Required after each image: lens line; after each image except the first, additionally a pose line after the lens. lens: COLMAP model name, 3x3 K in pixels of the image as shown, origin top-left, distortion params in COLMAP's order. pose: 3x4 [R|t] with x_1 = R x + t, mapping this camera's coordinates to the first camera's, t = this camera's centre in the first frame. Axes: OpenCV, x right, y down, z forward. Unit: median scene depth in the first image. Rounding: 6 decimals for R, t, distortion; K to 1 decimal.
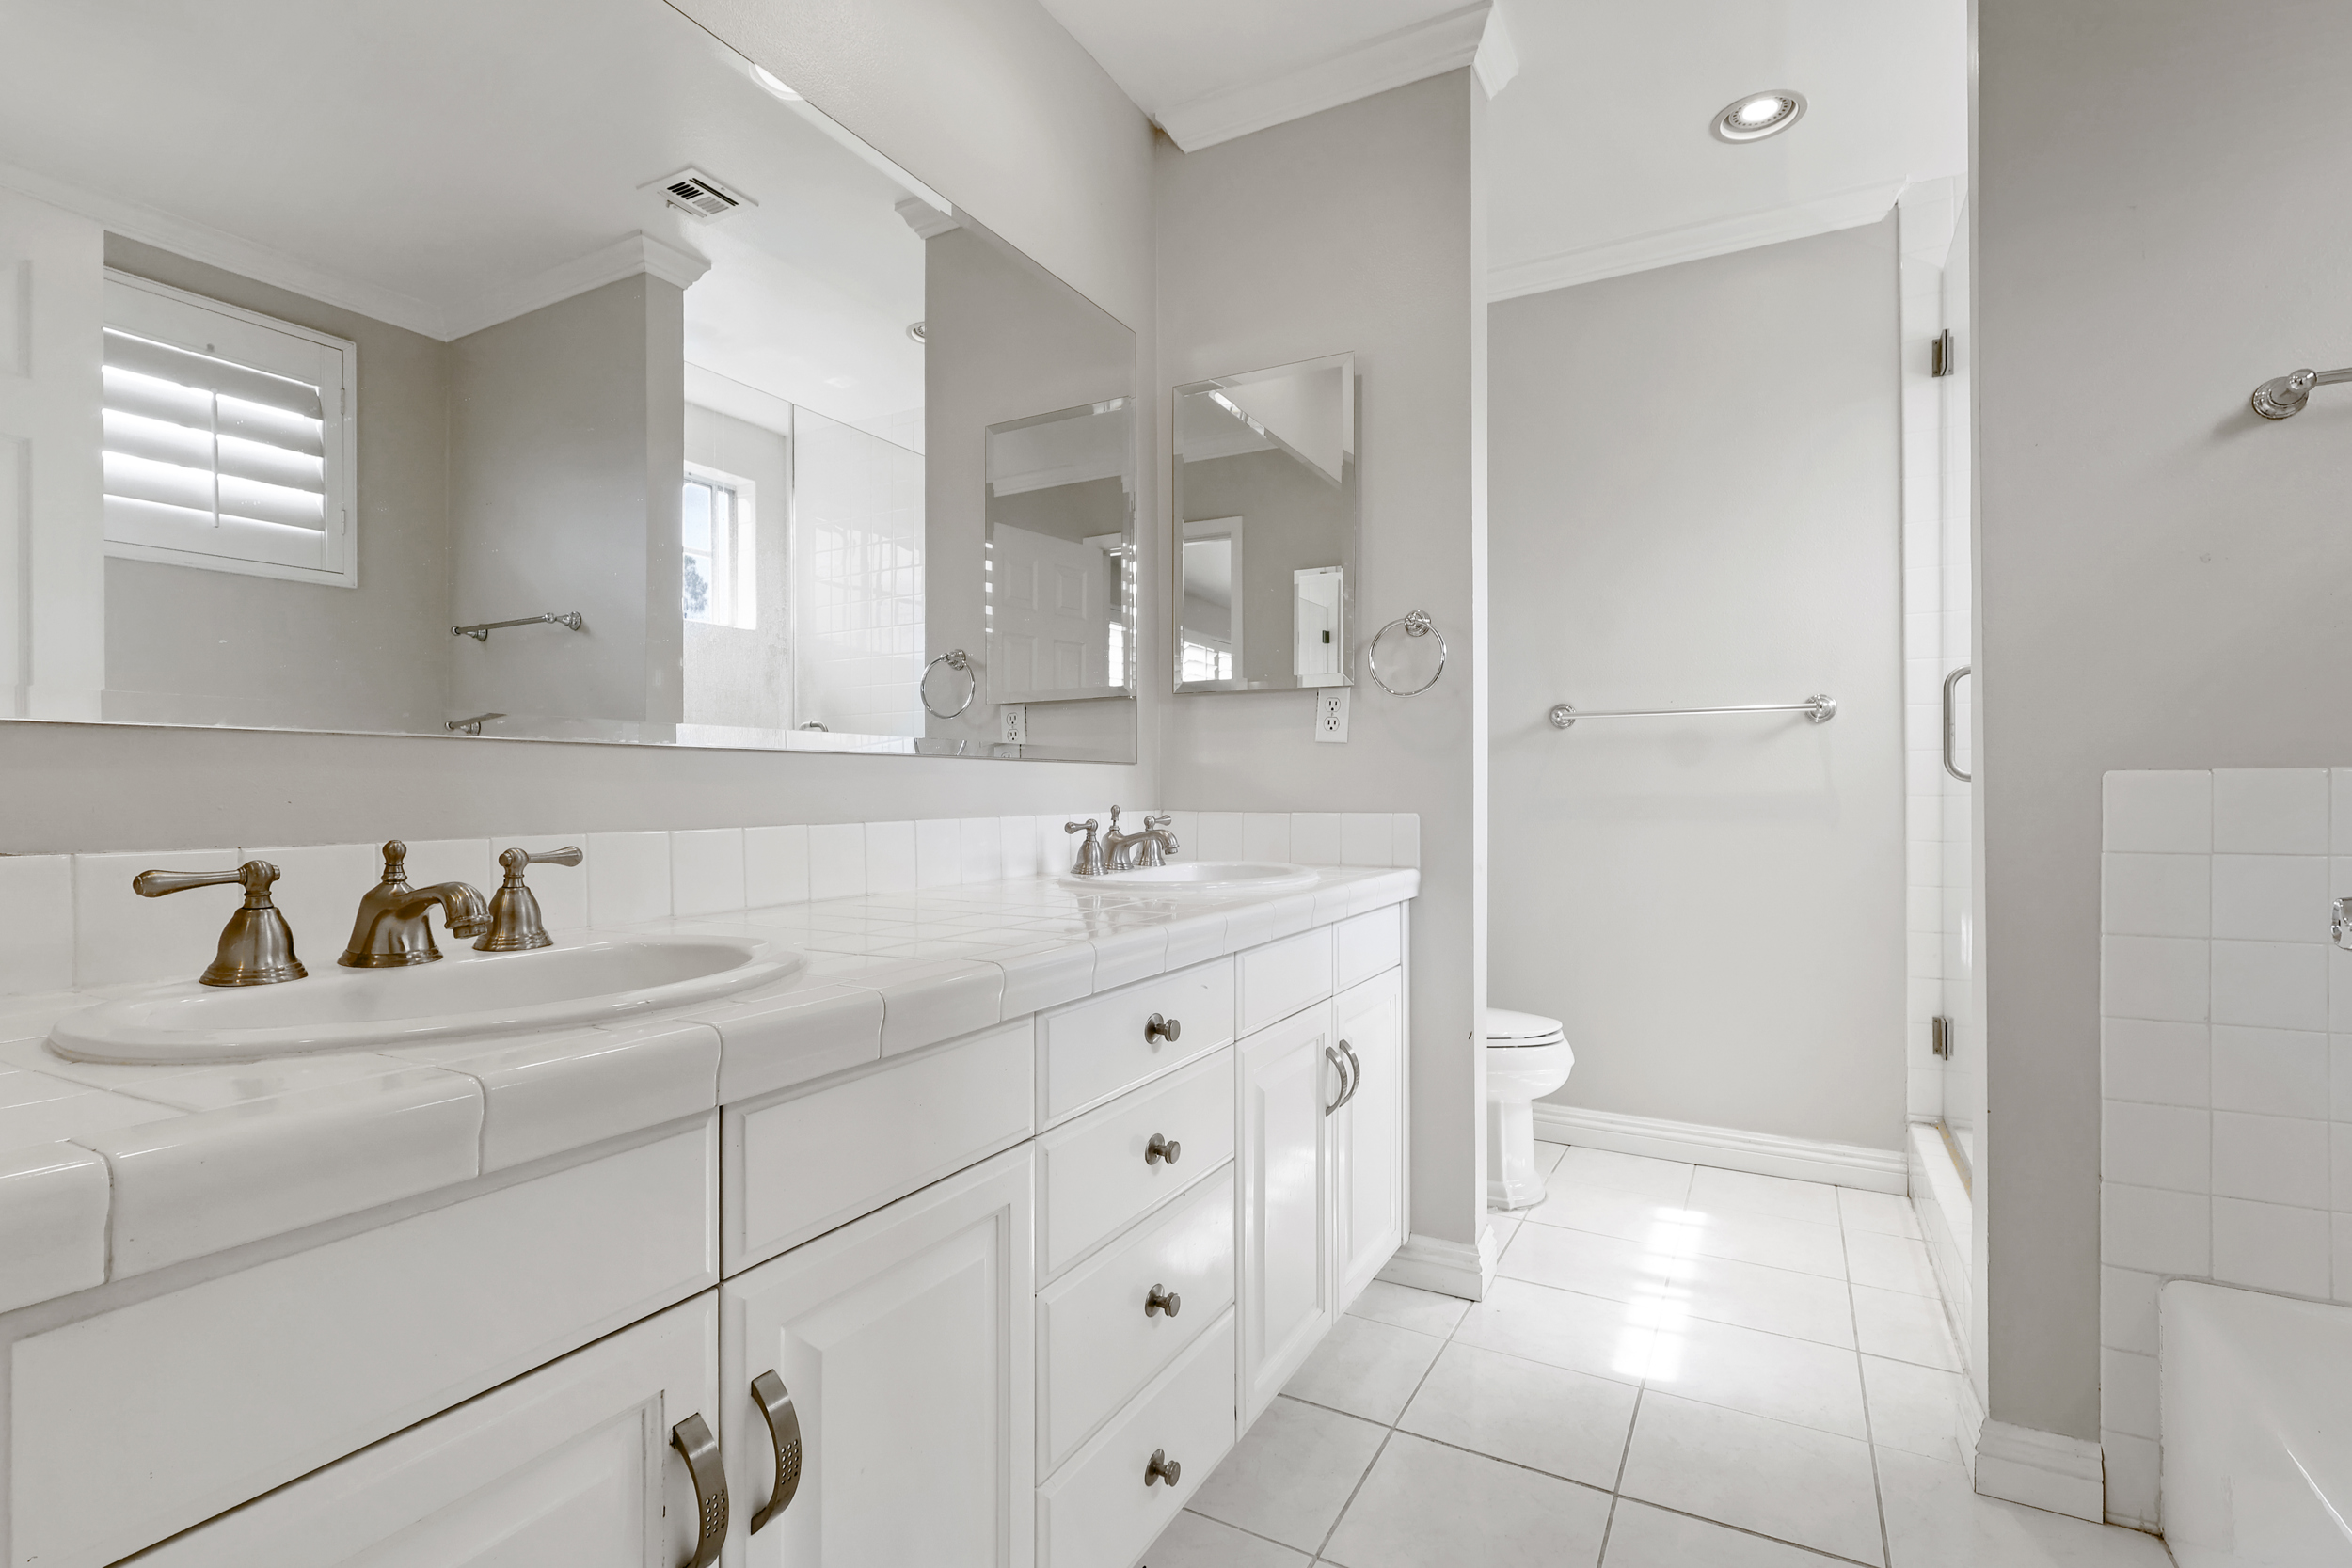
lens RADIAL K [[1096.4, 0, 1176.0], [0, 1096.4, 784.0], [0, 0, 1]] dist [0.000509, 0.000519]
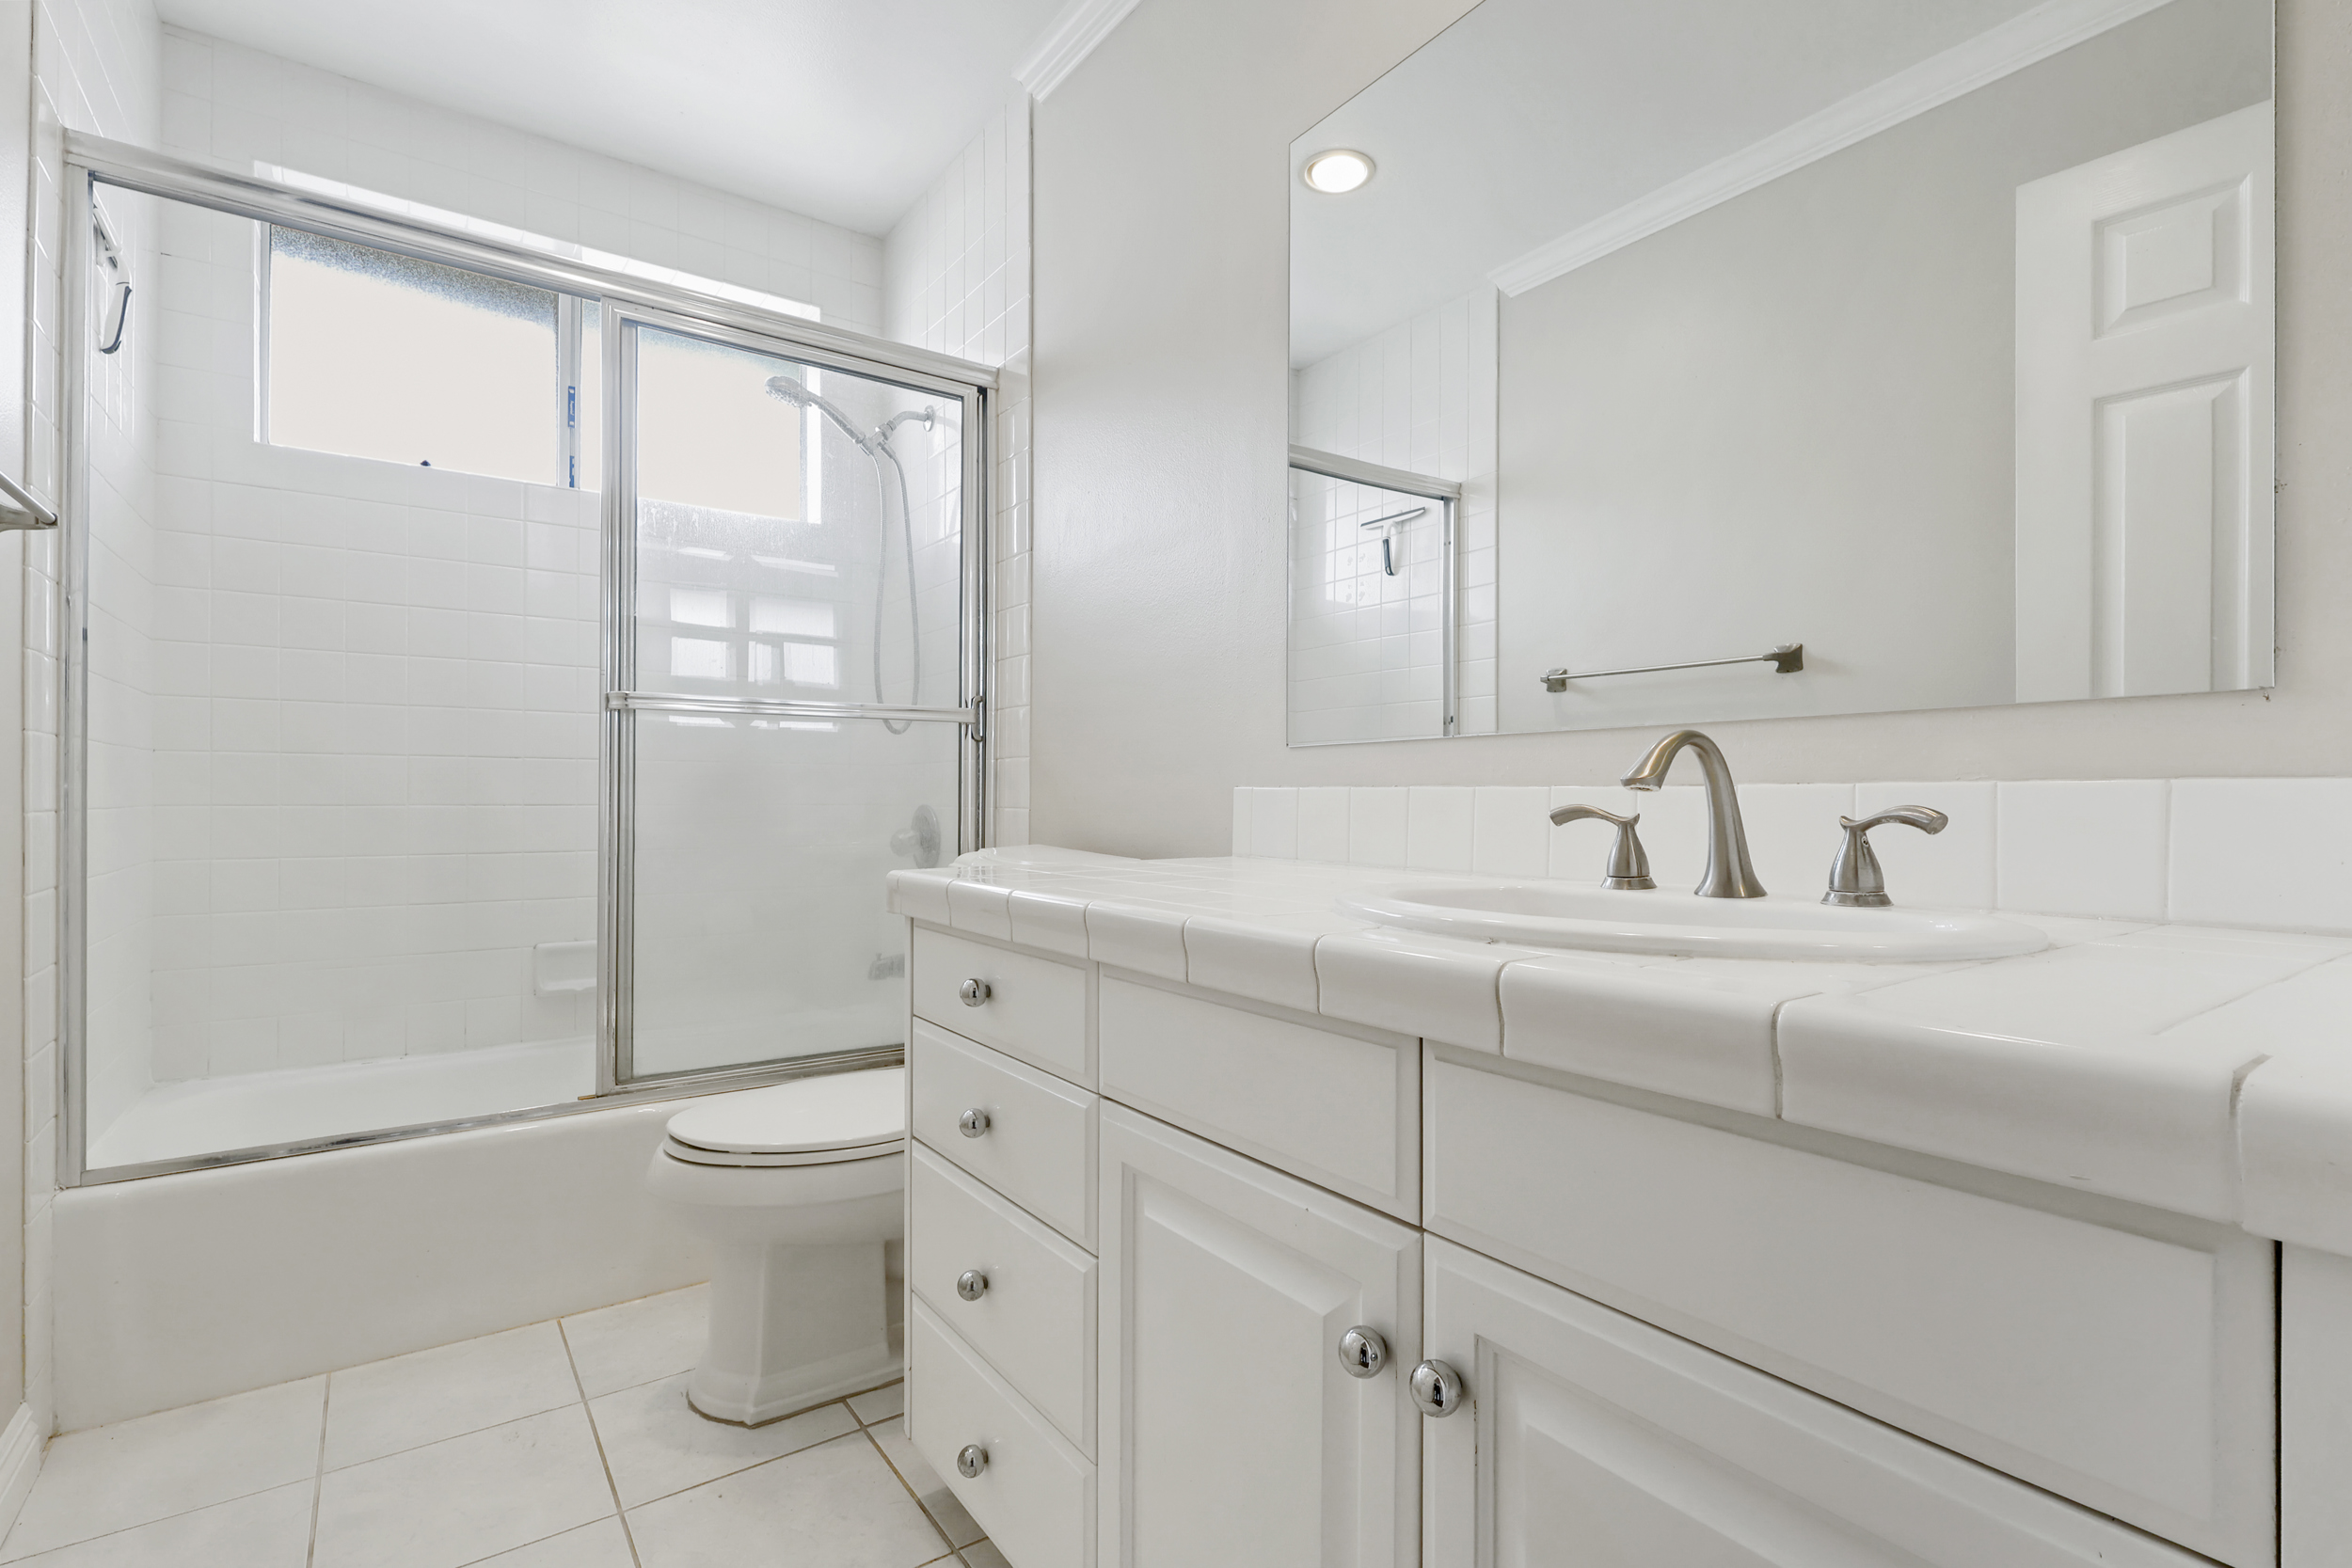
lens RADIAL K [[1096.4, 0, 1176.0], [0, 1096.4, 784.0], [0, 0, 1]] dist [0.000509, 0.000519]
pose [[-0.392468, -0.018806, -0.919573, 0.505104], [-0.002483, 0.999809, -0.019387, 0.069337], [0.919762, -0.005325, -0.392440, 1.010072]]
